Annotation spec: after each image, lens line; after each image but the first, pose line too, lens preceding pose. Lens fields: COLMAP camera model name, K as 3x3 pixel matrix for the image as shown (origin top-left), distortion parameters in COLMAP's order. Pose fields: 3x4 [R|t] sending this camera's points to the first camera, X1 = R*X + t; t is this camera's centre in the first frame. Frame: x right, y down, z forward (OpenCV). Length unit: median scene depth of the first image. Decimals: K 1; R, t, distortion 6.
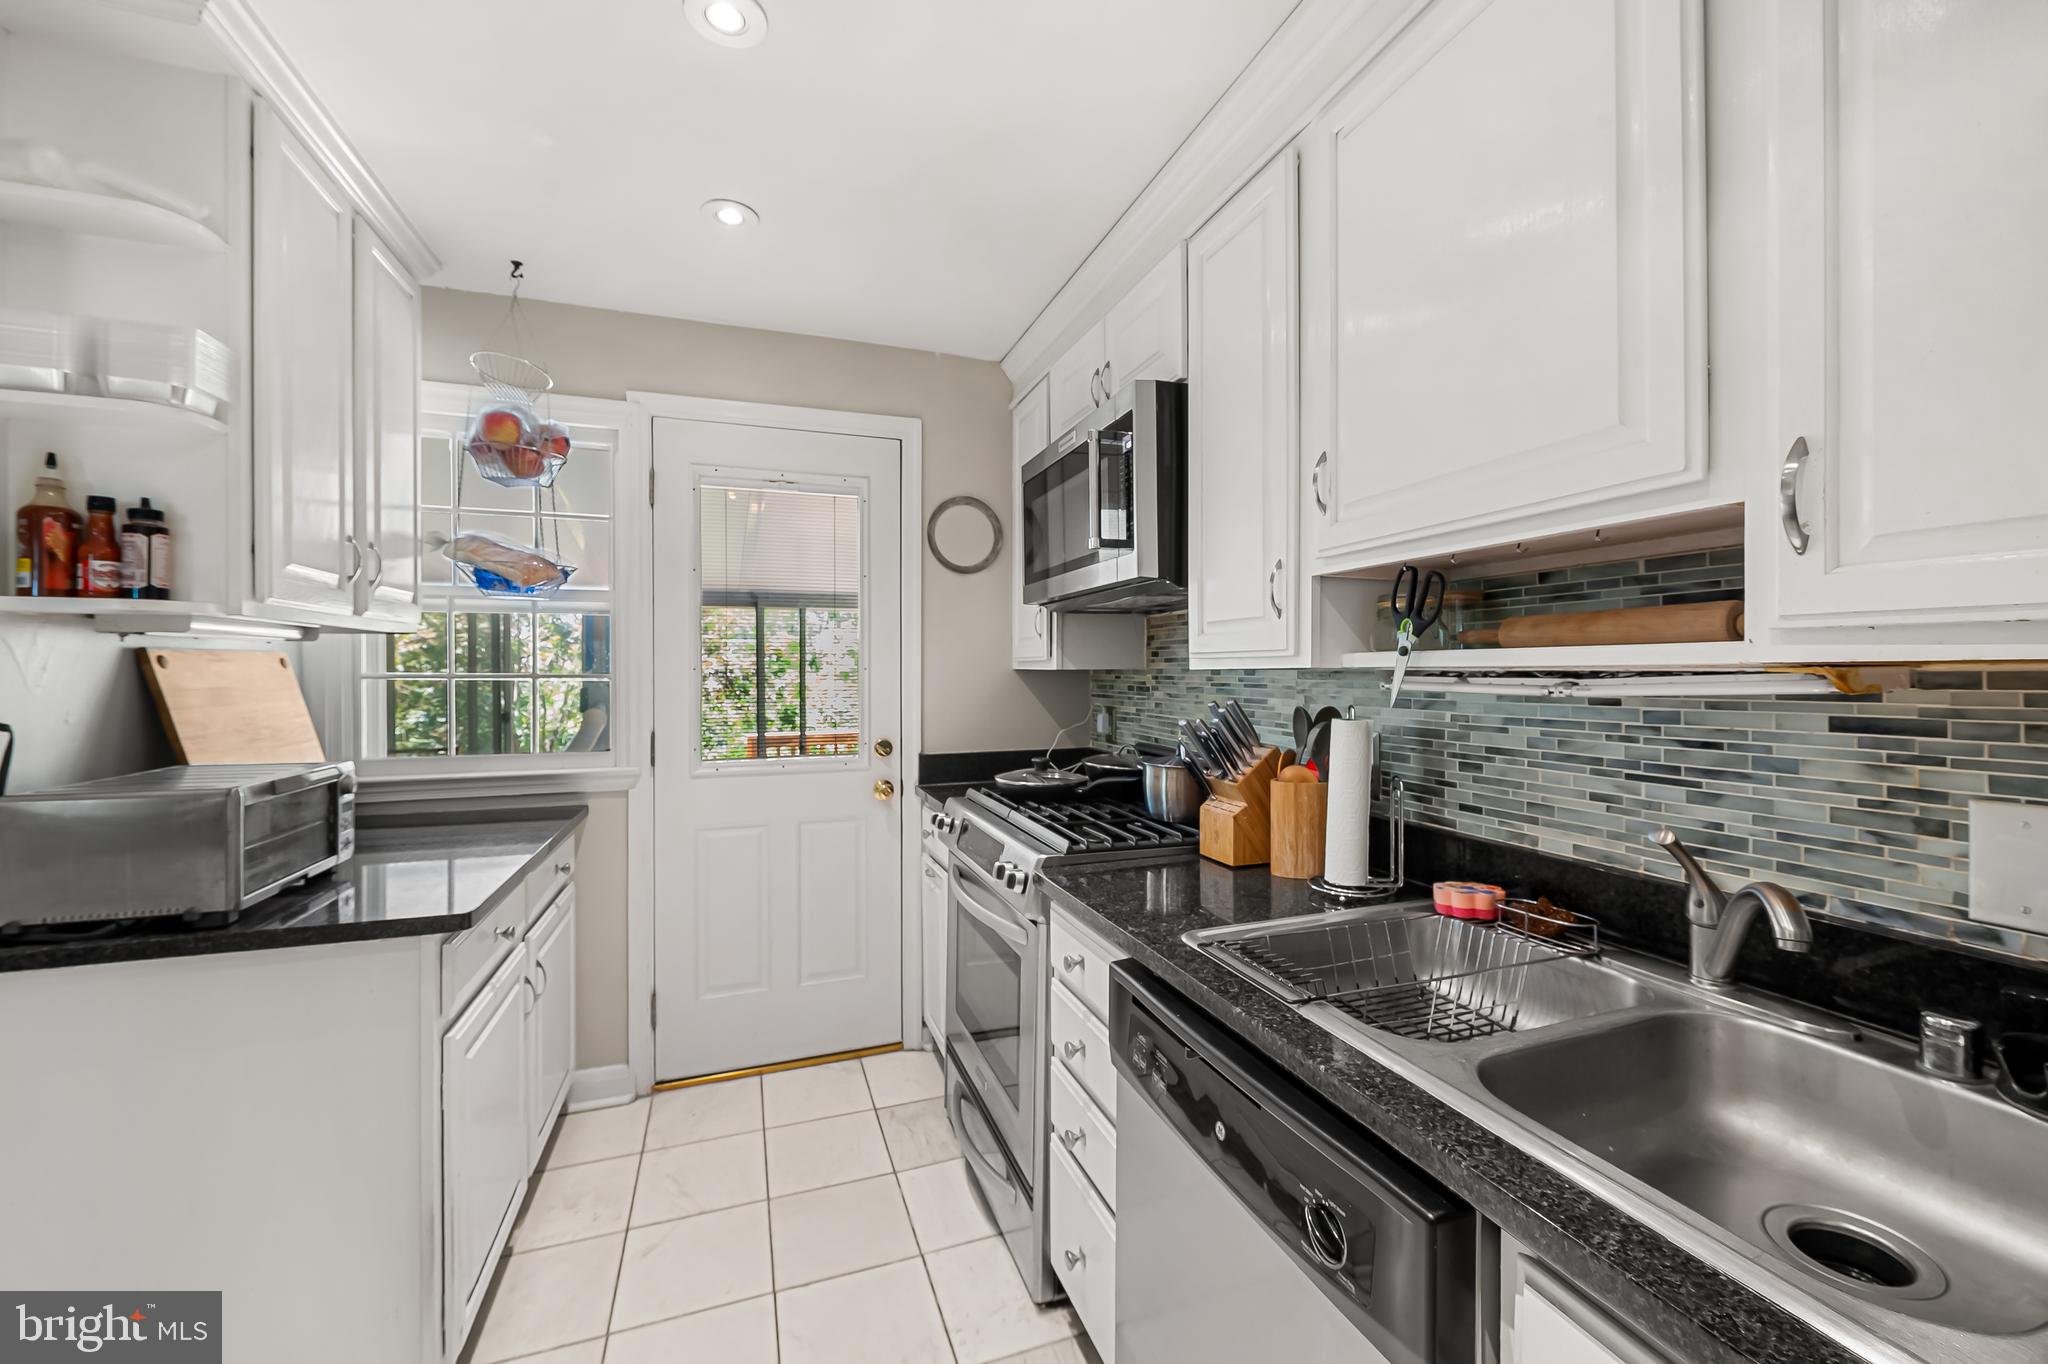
lens RADIAL K [[816.6, 0, 1024.0], [0, 816.6, 682.0], [0, 0, 1]] dist [-0.003000, -0.000441]
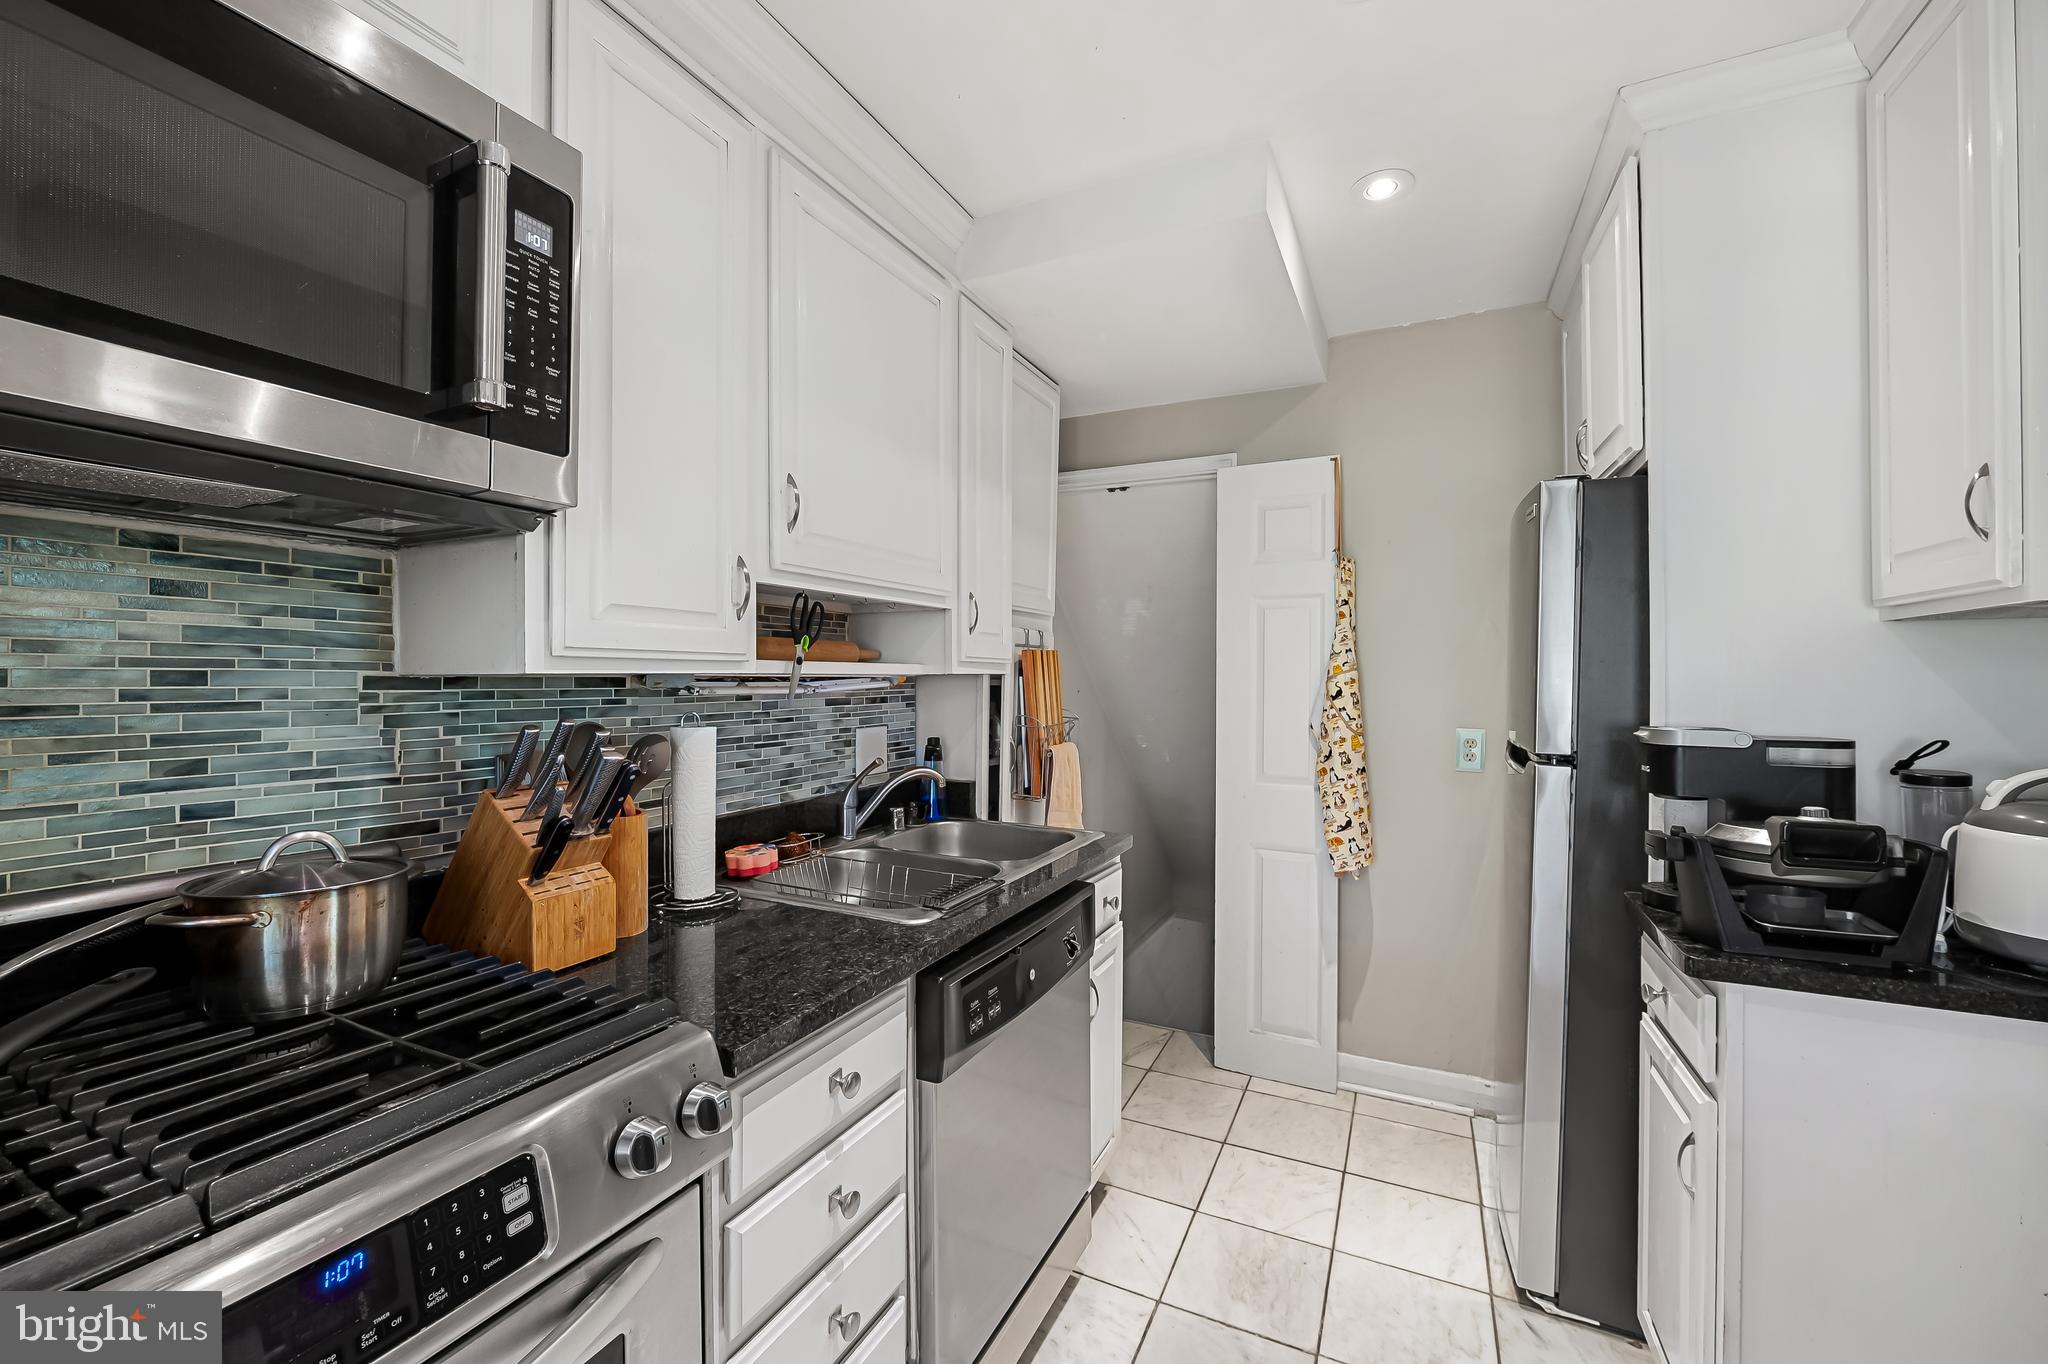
lens RADIAL K [[816.6, 0, 1024.0], [0, 816.6, 682.0], [0, 0, 1]] dist [-0.003000, -0.000441]
pose [[-0.705170, -0.005240, 0.709019, -0.490823], [0.007853, 0.999854, 0.015199, -0.016467], [-0.708995, 0.016286, -0.705026, 1.228271]]
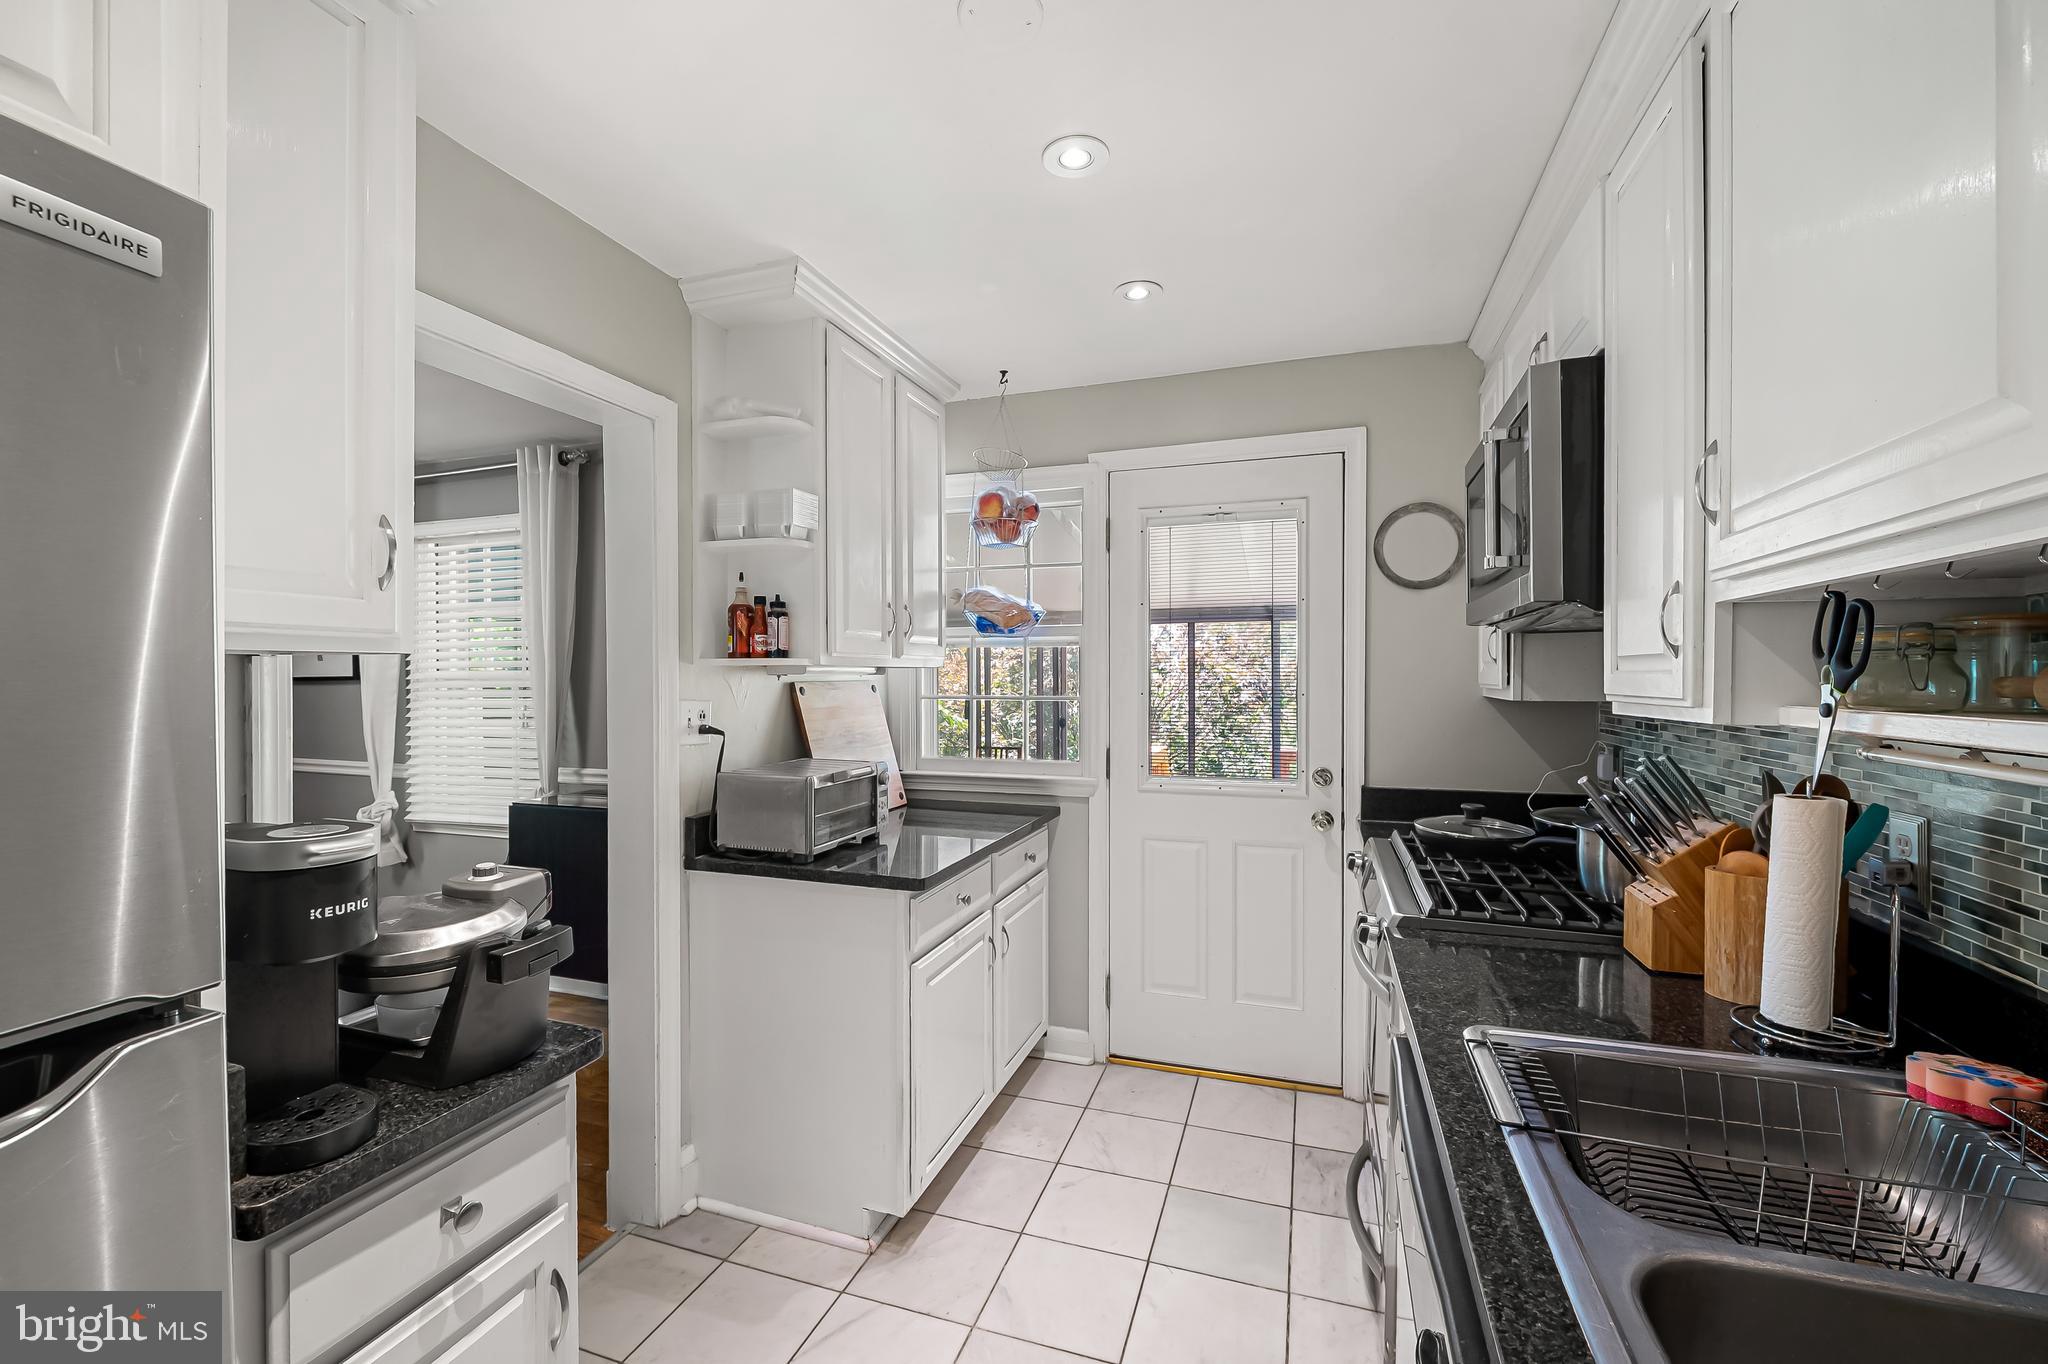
lens RADIAL K [[849.7, 0, 990.2], [0, 849.7, 697.0], [0, 0, 1]] dist [-0.009029, -0.000795]
pose [[0.765099, 0.015086, -0.643736, 0.286064], [-0.007641, 0.999868, 0.014350, -0.041506], [0.643867, -0.006061, 0.765113, -0.022163]]
